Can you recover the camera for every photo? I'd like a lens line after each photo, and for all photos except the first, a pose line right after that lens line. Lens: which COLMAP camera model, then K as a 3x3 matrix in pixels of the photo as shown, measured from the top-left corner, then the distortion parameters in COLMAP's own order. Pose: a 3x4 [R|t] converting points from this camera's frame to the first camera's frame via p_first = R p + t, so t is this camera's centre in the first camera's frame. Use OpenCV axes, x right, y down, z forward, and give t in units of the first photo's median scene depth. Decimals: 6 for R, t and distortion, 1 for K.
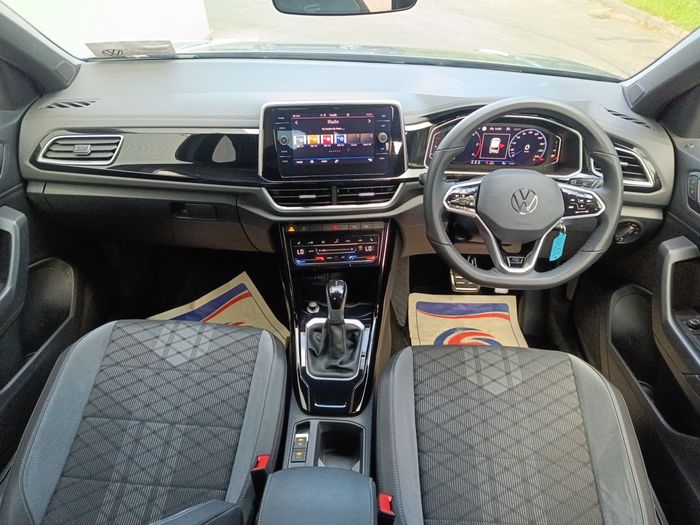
lens RADIAL K [[493.9, 0, 350.1], [0, 493.9, 265.9], [0, 0, 1]] dist [0.001628, -0.042173]
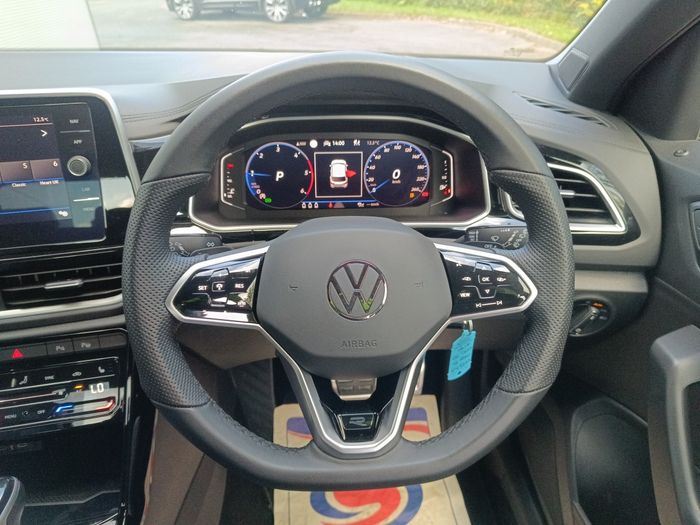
lens RADIAL K [[537.9, 0, 350.0], [0, 537.9, 262.5], [0, 0, 1]] dist [0.004347, -0.060527]
pose [[0.991139, -0.065554, 0.115529, 0.250693], [0.077226, 0.992023, -0.099634, -0.092881], [-0.108077, 0.107673, 0.988295, 0.454894]]
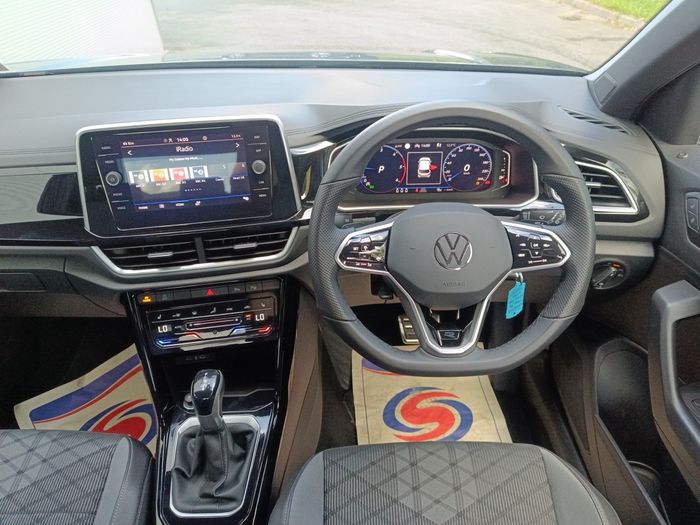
lens RADIAL K [[514.5, 0, 350.0], [0, 514.5, 262.5], [0, 0, 1]] dist [0.031602, -0.082745]
pose [[0.997571, -0.059208, 0.036697, 0.156403], [0.060770, 0.997224, -0.043021, -0.079736], [-0.034048, 0.045146, 0.998400, 0.249369]]
